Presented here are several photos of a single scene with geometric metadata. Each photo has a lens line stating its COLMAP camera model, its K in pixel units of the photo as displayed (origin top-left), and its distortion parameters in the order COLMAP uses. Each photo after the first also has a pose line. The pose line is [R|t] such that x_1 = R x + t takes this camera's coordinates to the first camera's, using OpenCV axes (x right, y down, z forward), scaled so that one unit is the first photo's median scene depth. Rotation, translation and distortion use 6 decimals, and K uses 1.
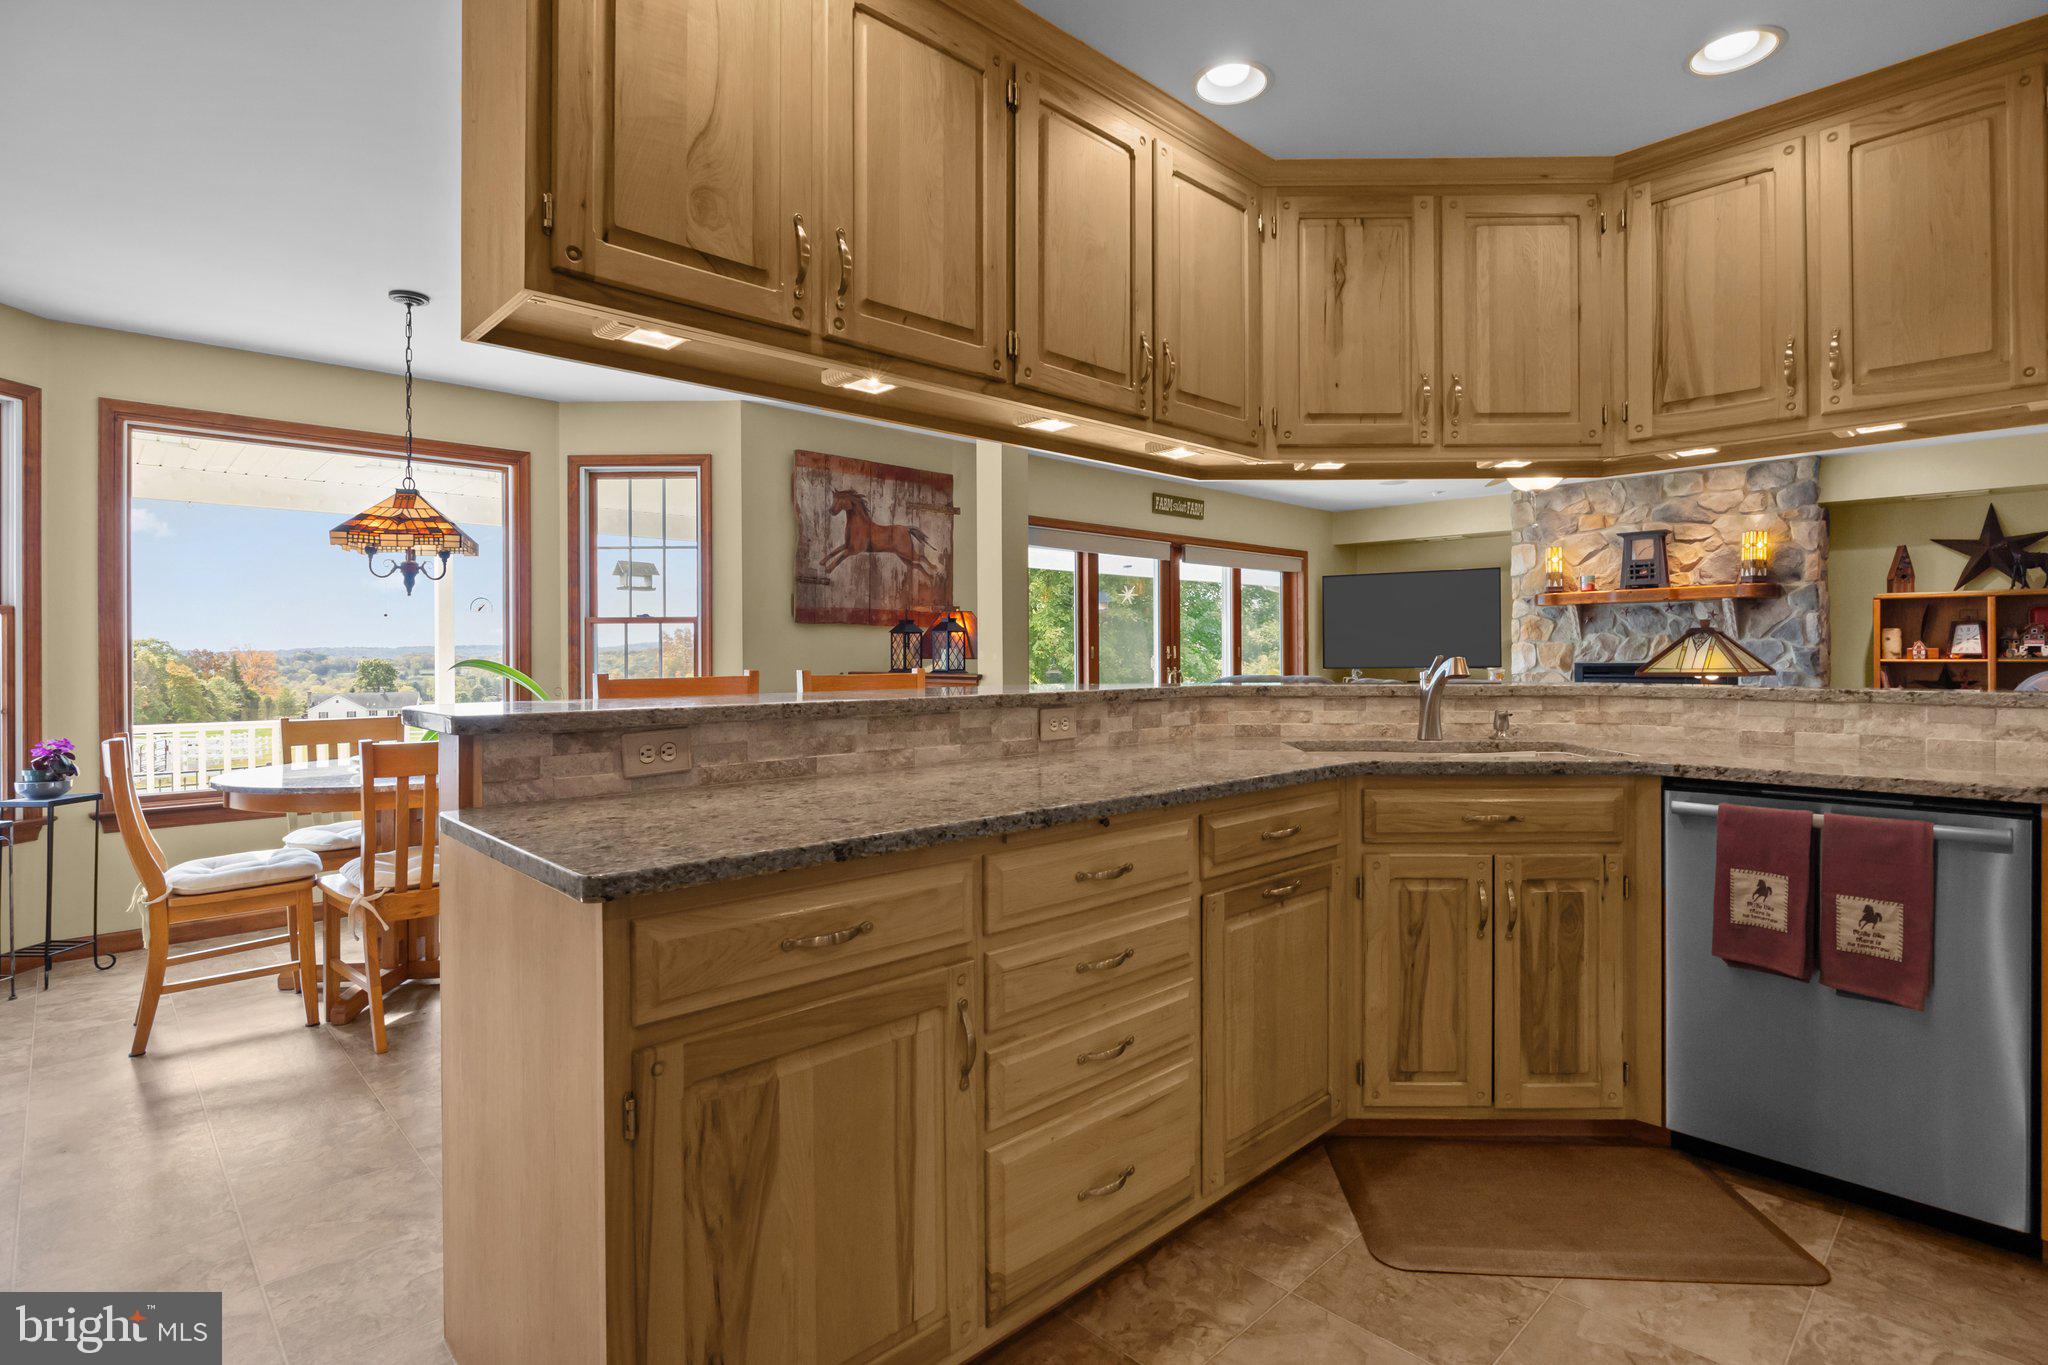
lens RADIAL K [[1004.0, 0, 1018.2], [0, 1004.0, 651.0], [0, 0, 1]] dist [-0.001755, 0.000045]
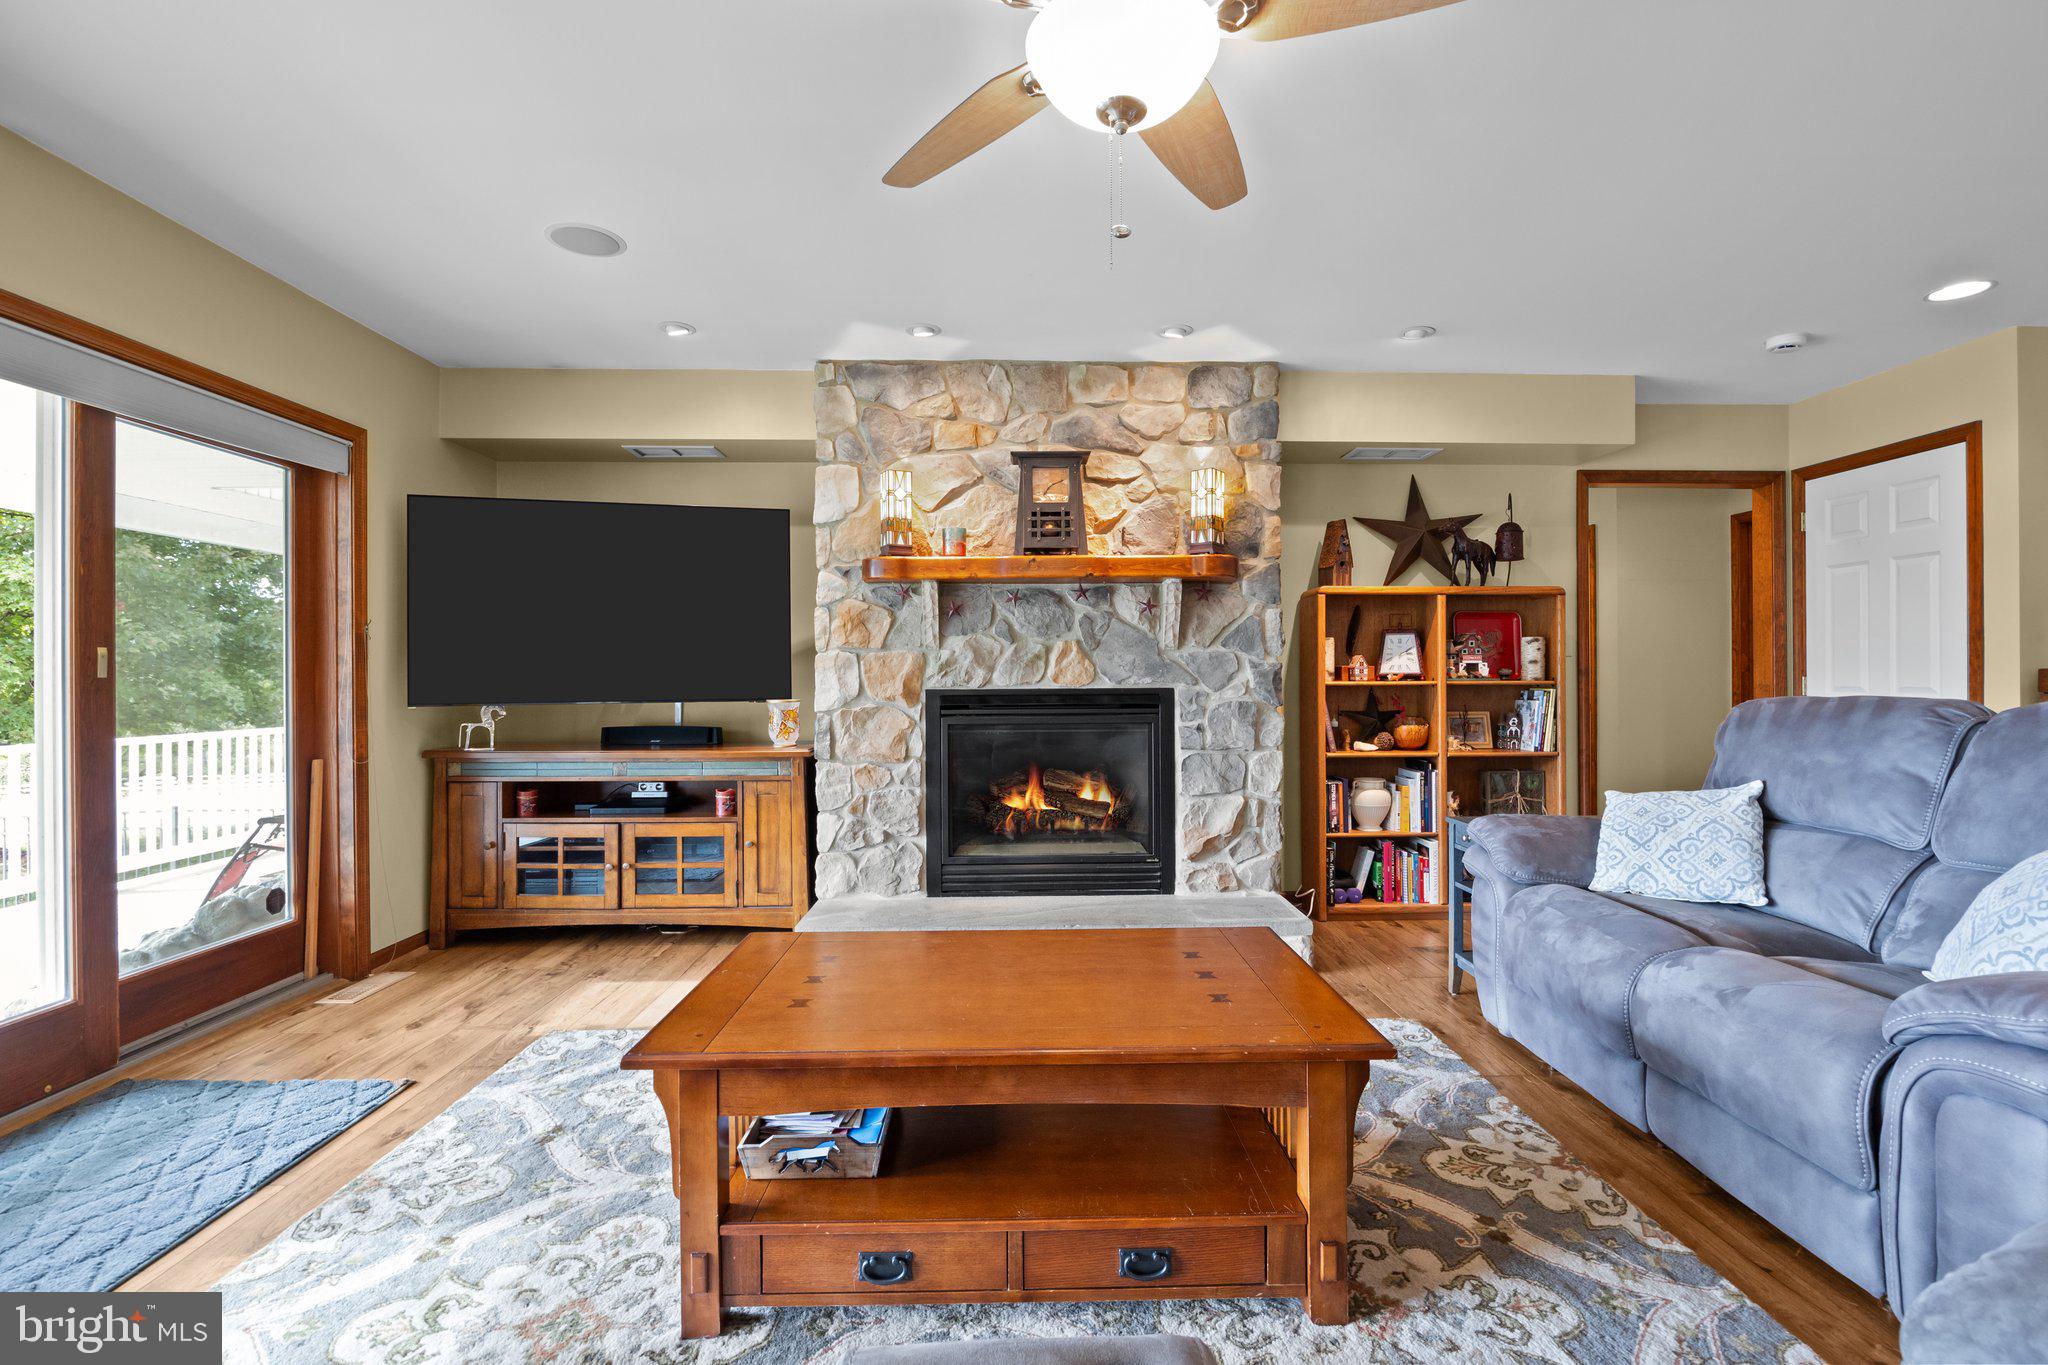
lens RADIAL K [[897.4, 0, 1040.3], [0, 897.4, 677.2], [0, 0, 1]] dist [-0.023374, 0.000060]
pose [[0.661003, 0.005071, 0.750366, 0.245196], [-0.002253, 0.999986, -0.004773, 0.007885], [-0.750380, 0.001464, 0.661005, 0.673009]]
